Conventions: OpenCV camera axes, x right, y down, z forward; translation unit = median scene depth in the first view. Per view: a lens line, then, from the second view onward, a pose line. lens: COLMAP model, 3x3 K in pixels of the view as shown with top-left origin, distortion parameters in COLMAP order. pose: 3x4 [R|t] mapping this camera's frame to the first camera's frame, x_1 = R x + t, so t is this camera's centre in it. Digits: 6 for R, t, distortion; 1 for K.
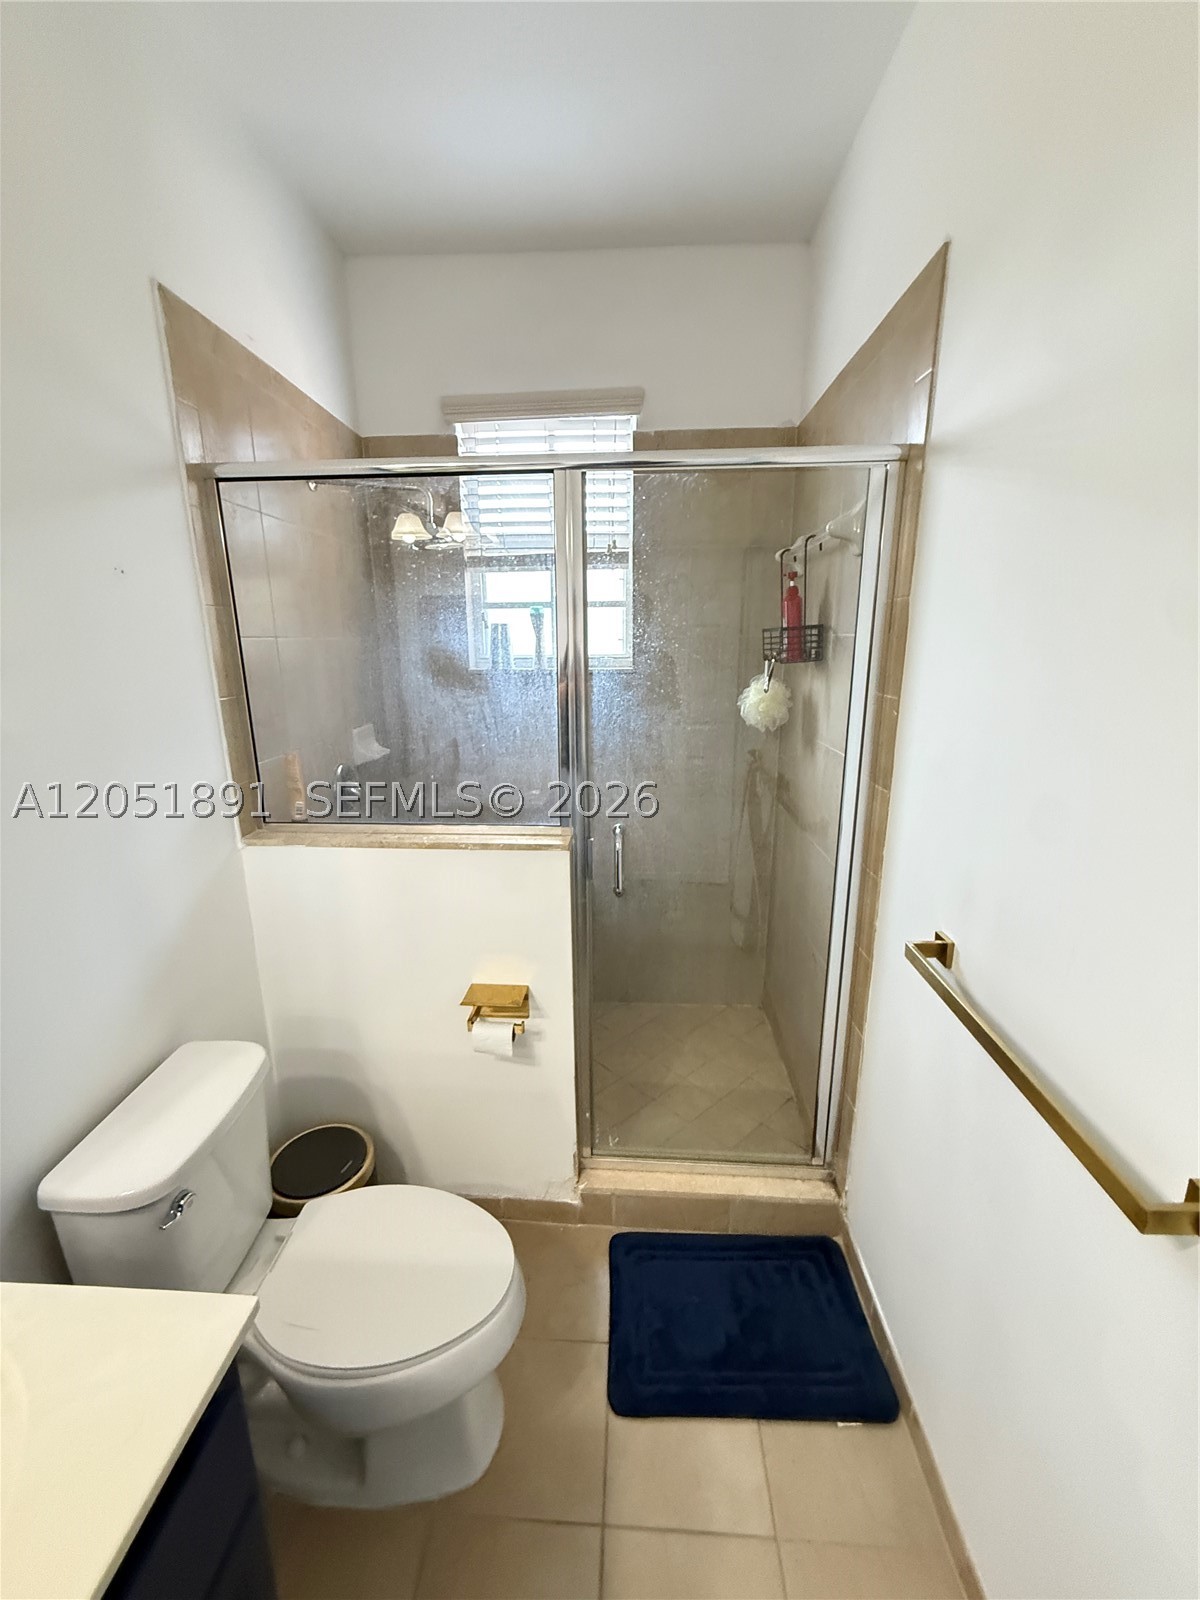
lens RADIAL K [[636.9, 0, 595.5], [0, 636.9, 798.3], [0, 0, 1]] dist [-0.000753, 0.000374]
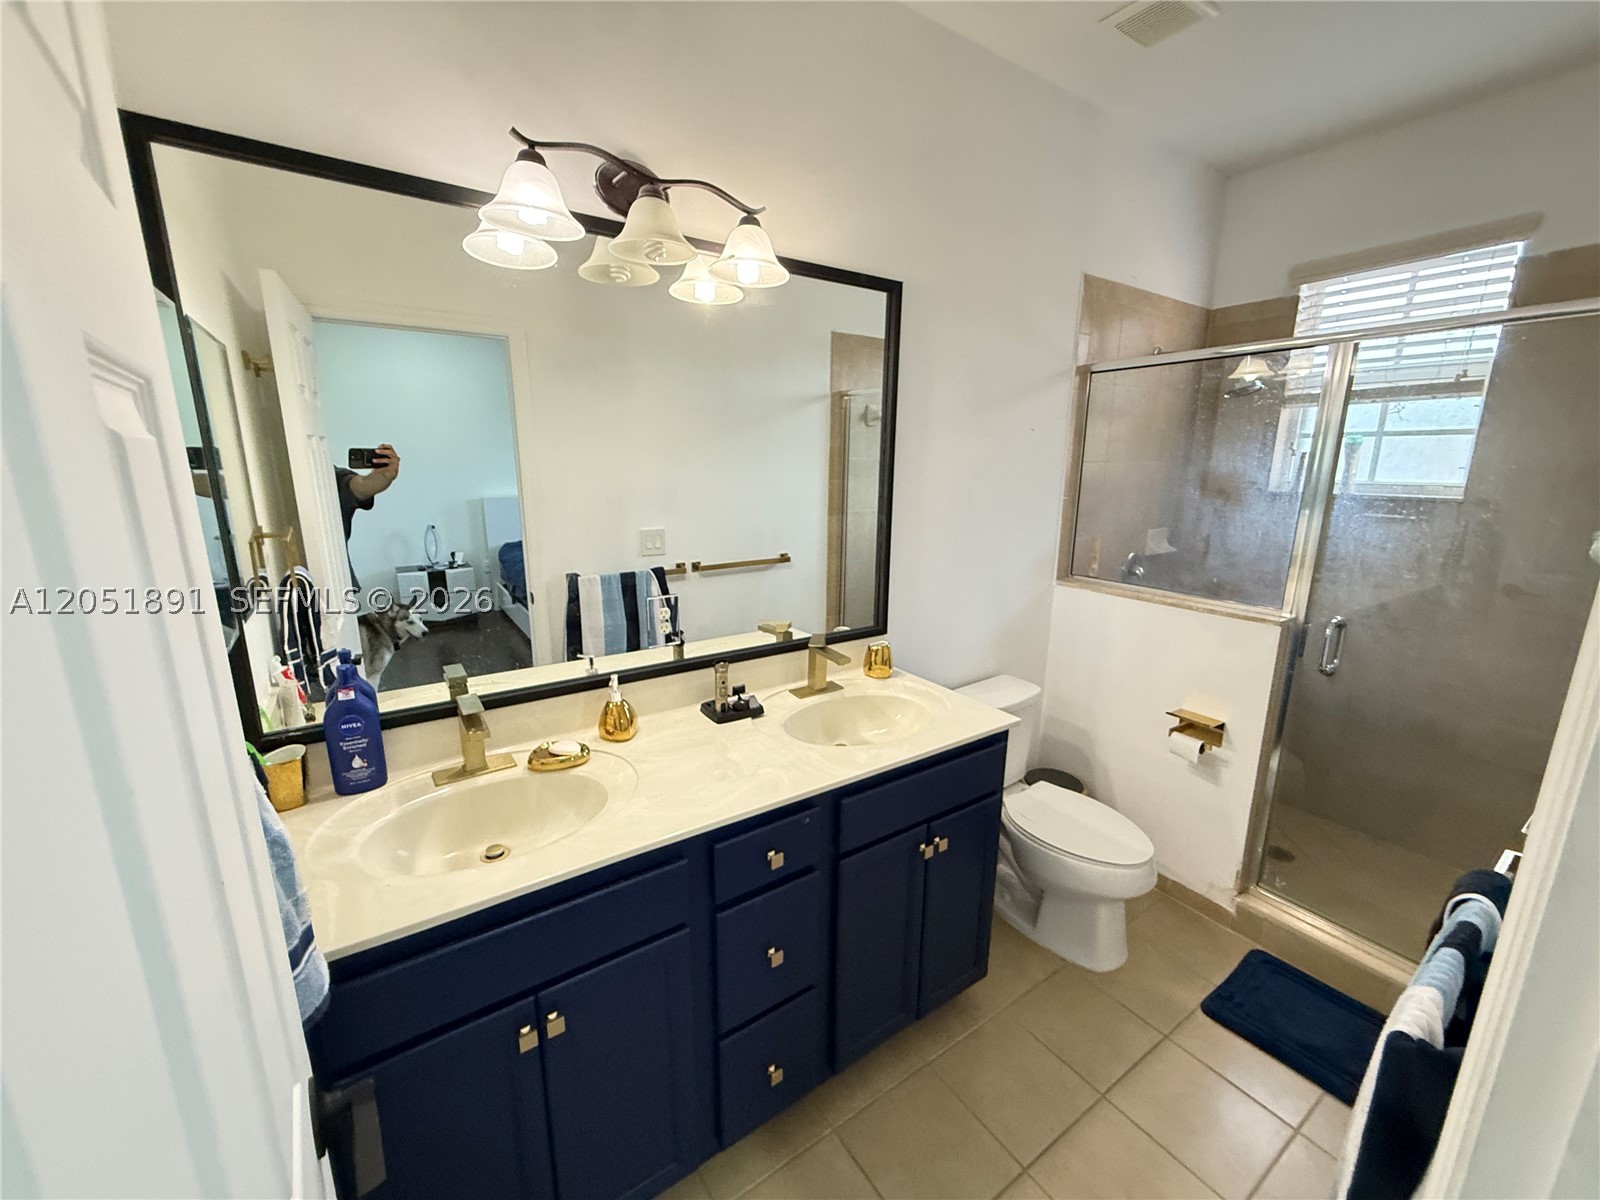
lens RADIAL K [[636.9, 0, 799.2], [0, 636.9, 602.7], [0, 0, 1]] dist [-0.000753, 0.000374]
pose [[0.599696, 0.184889, -0.778576, 0.348016], [-0.203208, 0.976235, 0.075307, 0.126884], [0.773997, 0.113051, 0.623015, -0.552122]]
